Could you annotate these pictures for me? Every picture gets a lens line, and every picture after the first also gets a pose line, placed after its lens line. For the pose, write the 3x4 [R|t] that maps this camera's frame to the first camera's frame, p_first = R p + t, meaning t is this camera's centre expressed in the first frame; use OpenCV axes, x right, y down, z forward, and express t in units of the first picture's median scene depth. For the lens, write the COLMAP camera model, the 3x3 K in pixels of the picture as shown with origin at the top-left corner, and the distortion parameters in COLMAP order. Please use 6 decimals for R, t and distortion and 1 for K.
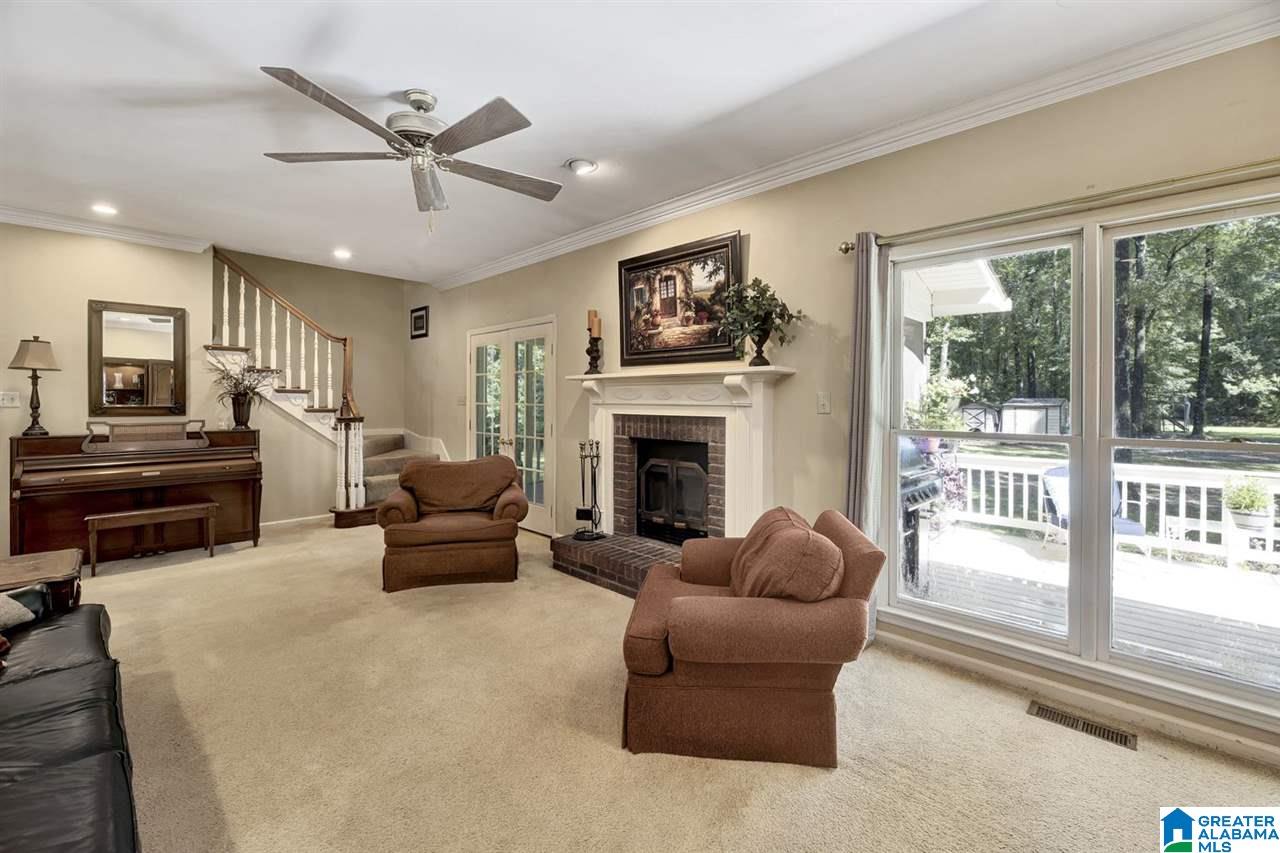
lens RADIAL K [[525.3, 0, 638.0], [0, 525.3, 403.9], [0, 0, 1]] dist [-0.003290, -0.000207]
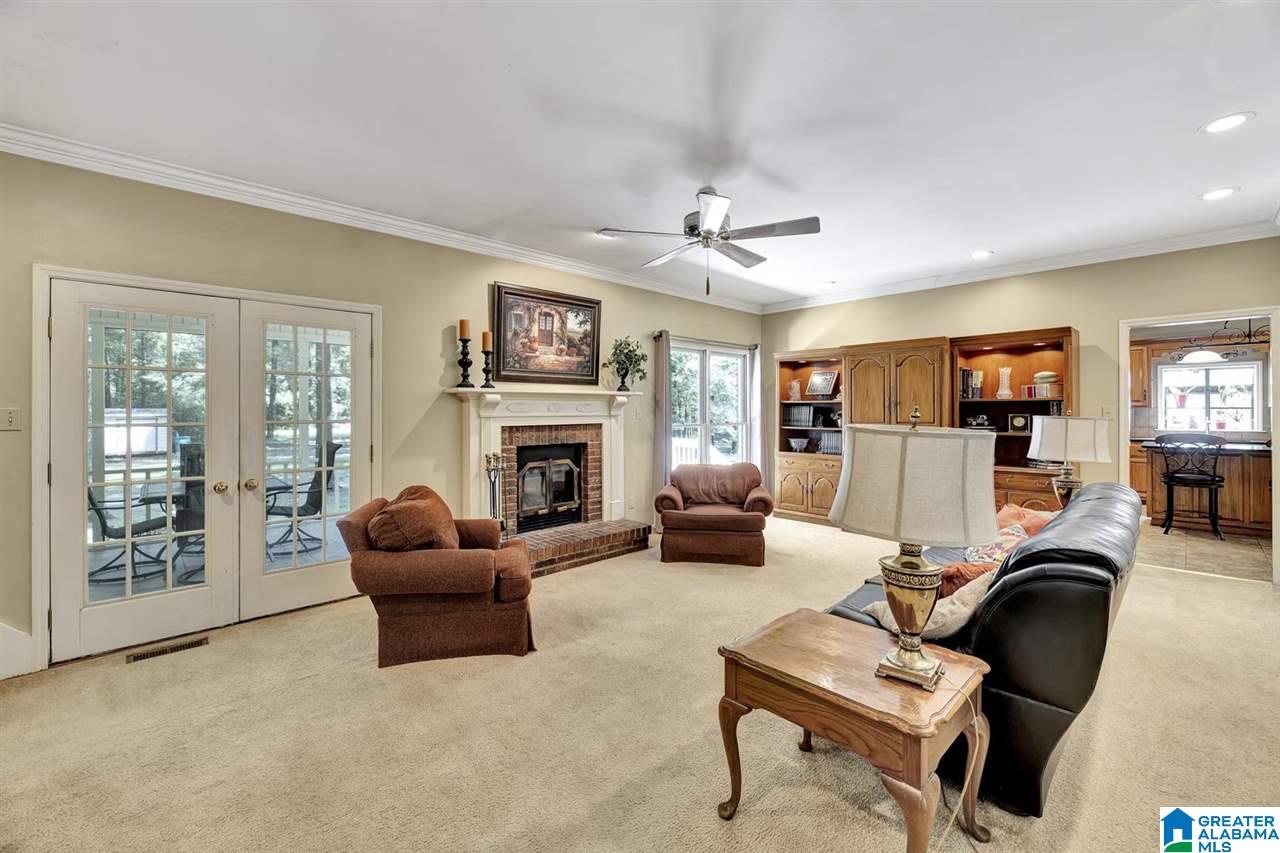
lens RADIAL K [[525.3, 0, 642.3], [0, 525.3, 406.1], [0, 0, 1]] dist [-0.003290, -0.000207]
pose [[0.039816, 0.003366, 0.999201, -1.198218], [0.011281, 0.999929, -0.003818, -0.015174], [-0.999143, 0.011424, 0.039775, 0.741313]]
